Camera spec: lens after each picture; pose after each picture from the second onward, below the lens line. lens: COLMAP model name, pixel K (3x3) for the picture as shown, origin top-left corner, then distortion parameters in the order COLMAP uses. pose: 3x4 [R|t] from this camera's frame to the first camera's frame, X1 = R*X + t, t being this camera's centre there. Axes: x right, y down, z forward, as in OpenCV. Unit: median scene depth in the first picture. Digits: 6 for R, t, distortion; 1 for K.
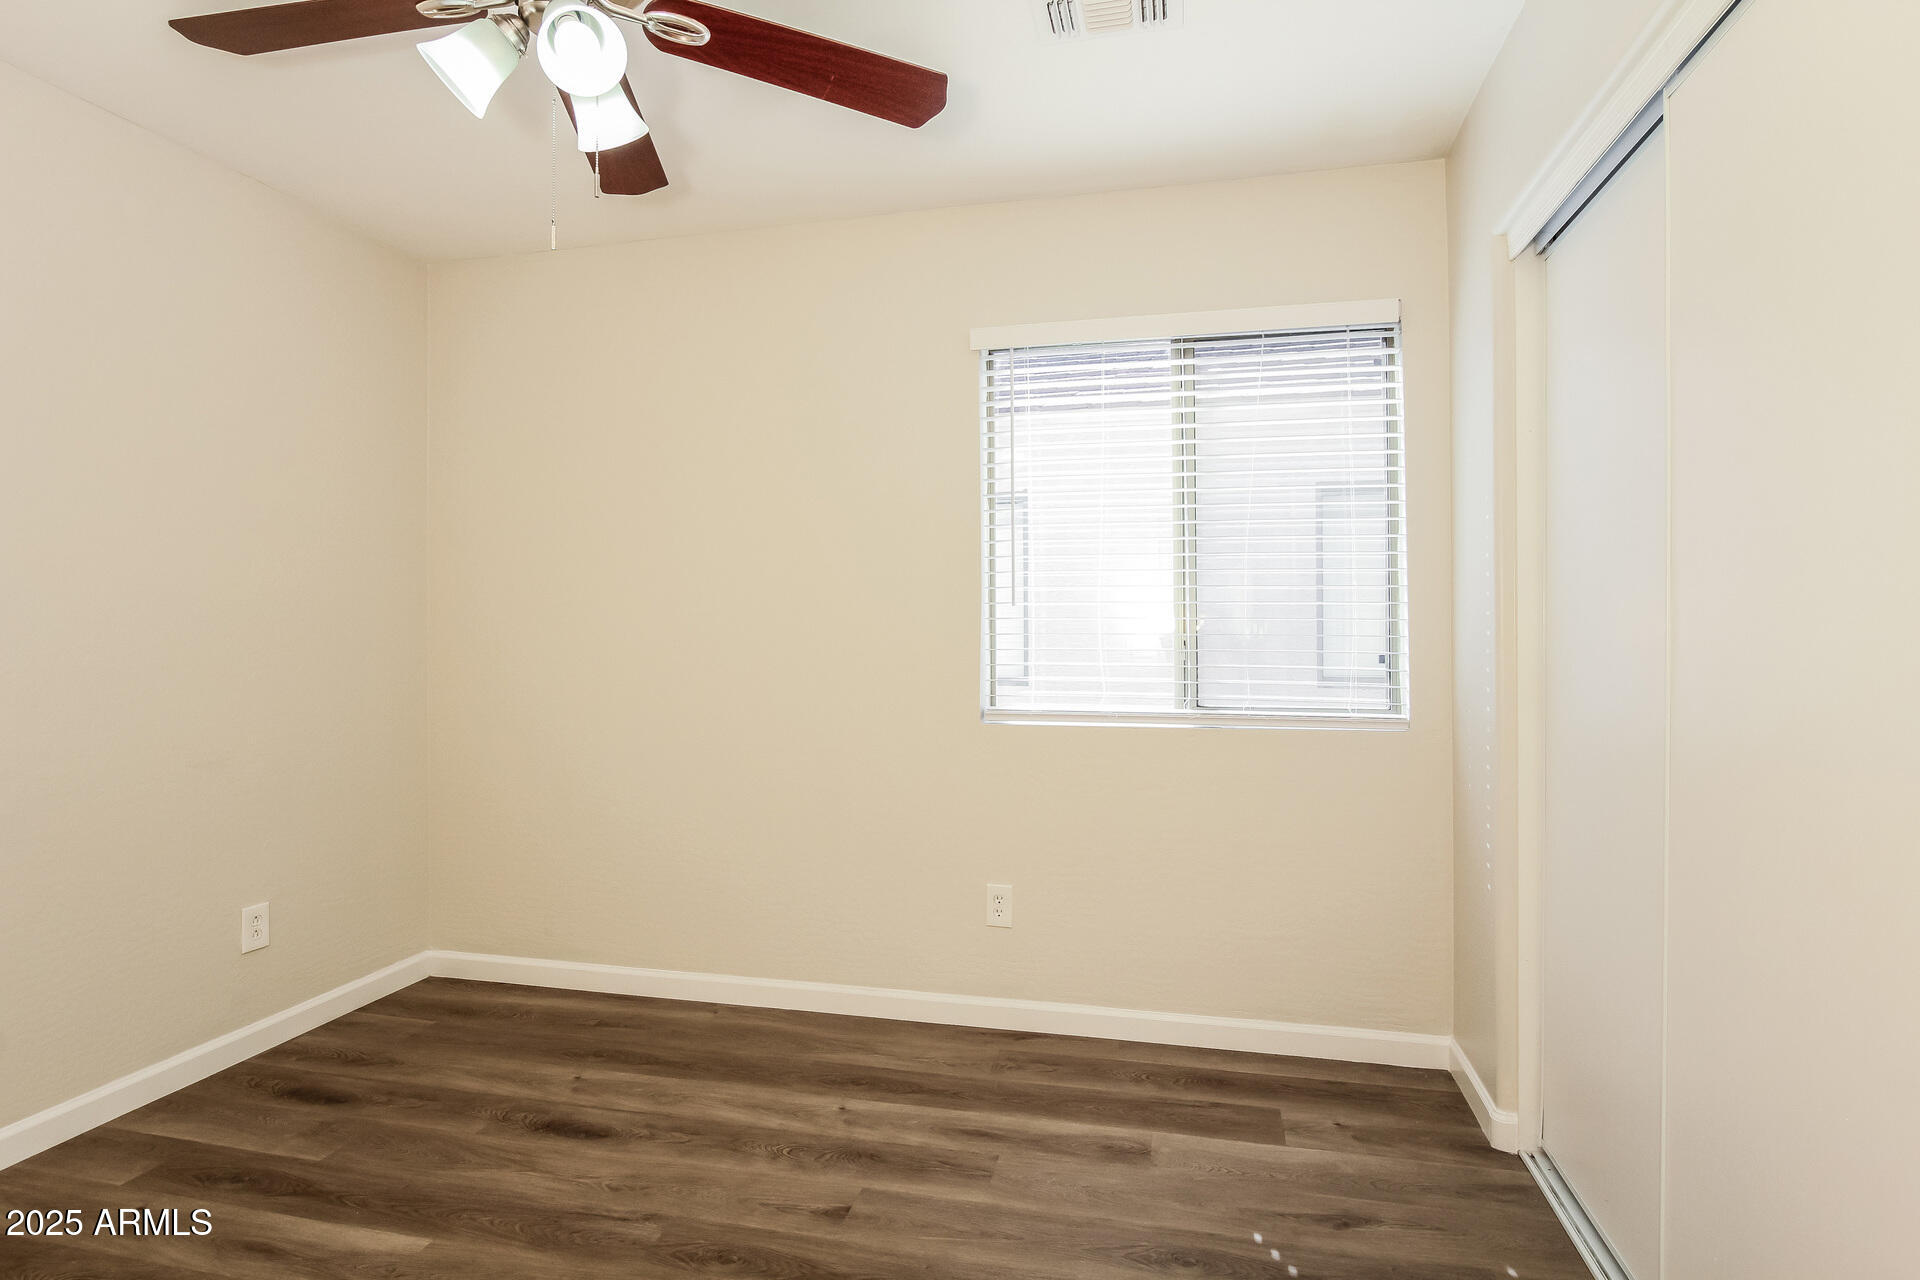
lens RADIAL K [[972.0, 0, 969.6], [0, 972.0, 636.0], [0, 0, 1]] dist [-0.019465, 0.001554]
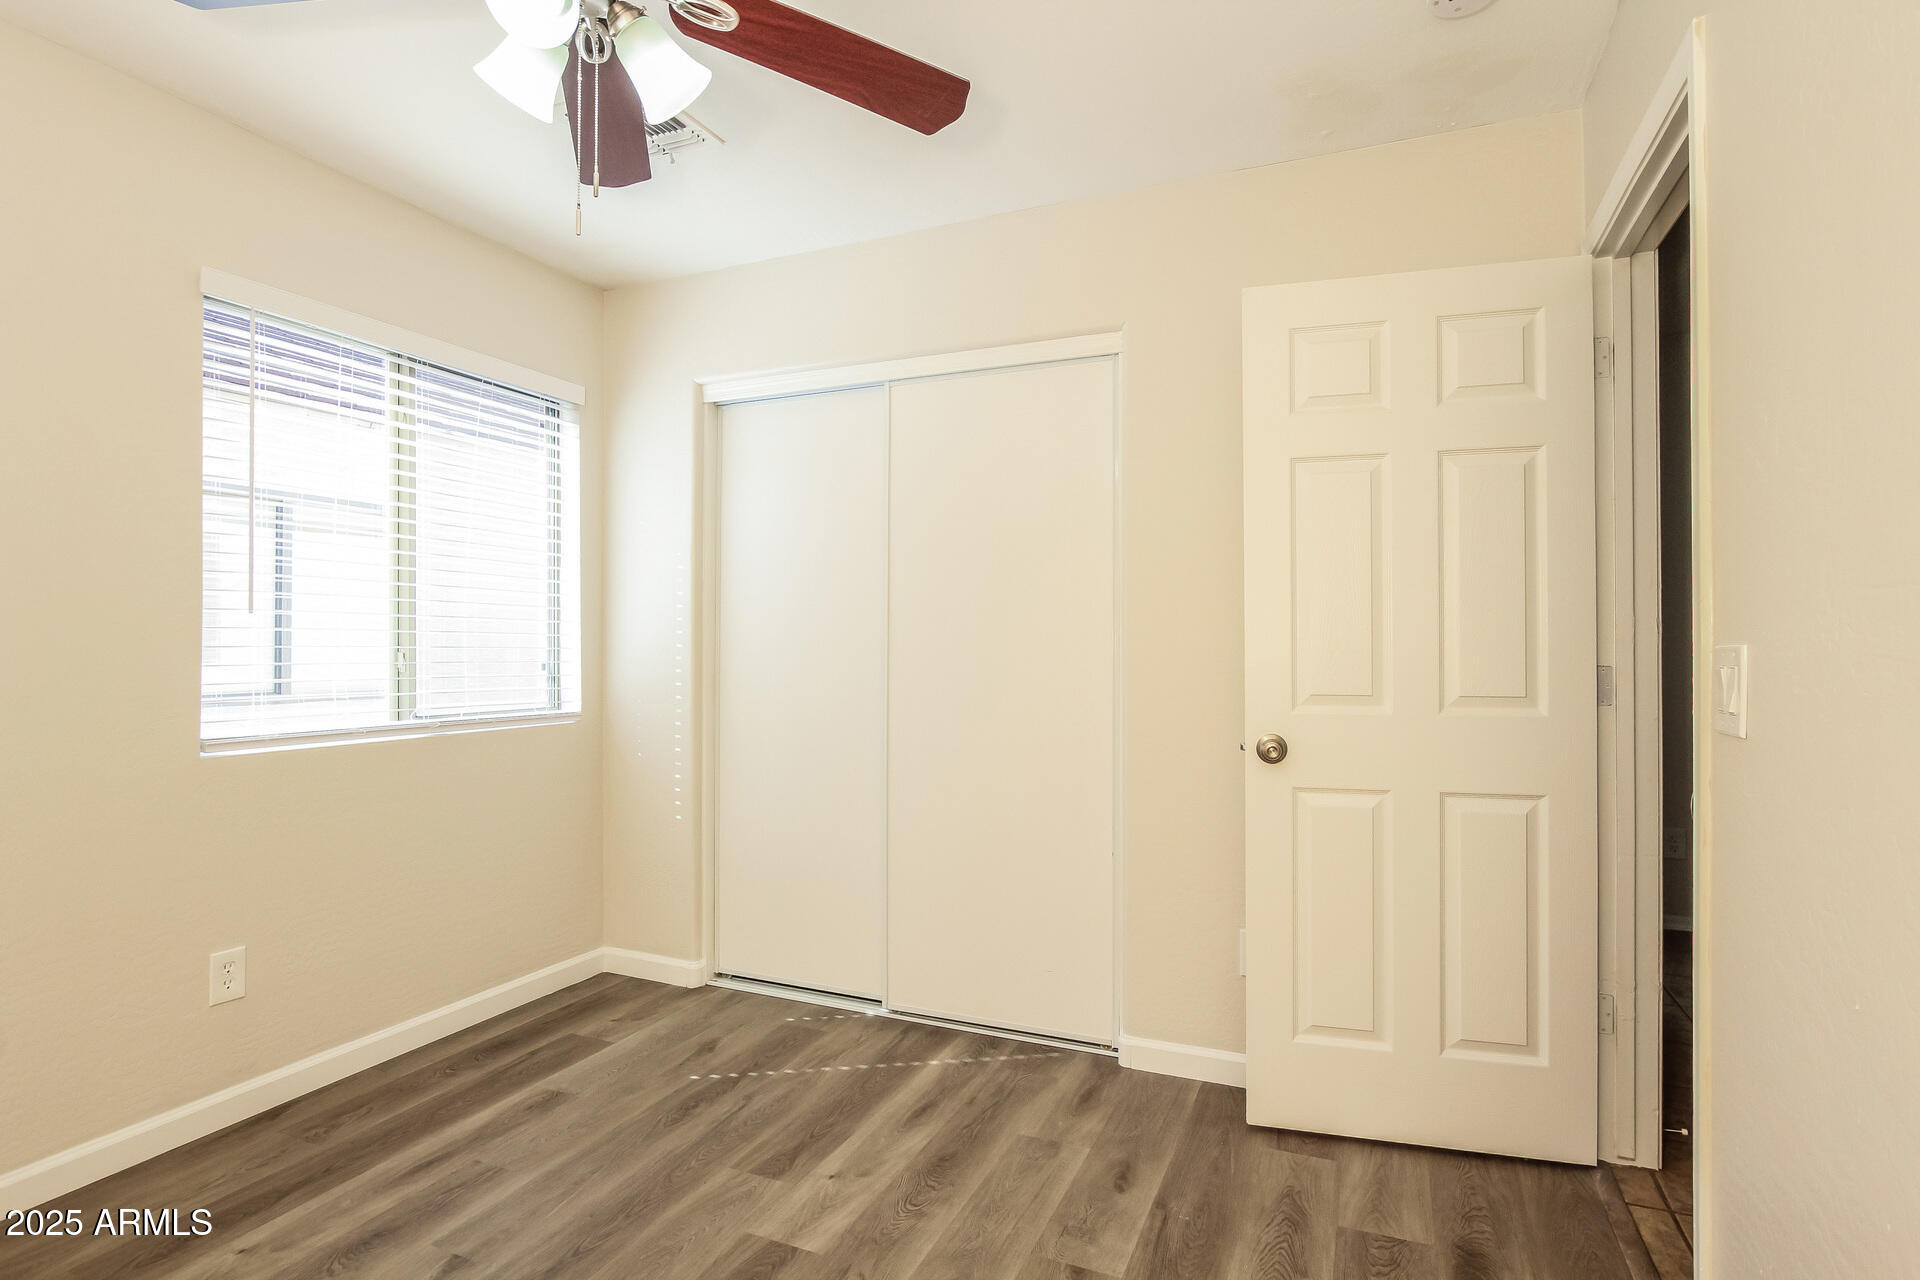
lens RADIAL K [[972.0, 0, 969.6], [0, 972.0, 636.0], [0, 0, 1]] dist [-0.019465, 0.001554]
pose [[0.180077, 0.008153, 0.983619, -0.815502], [0.011592, 0.999879, -0.010410, 0.006617], [-0.983584, 0.013277, 0.179960, 0.285338]]
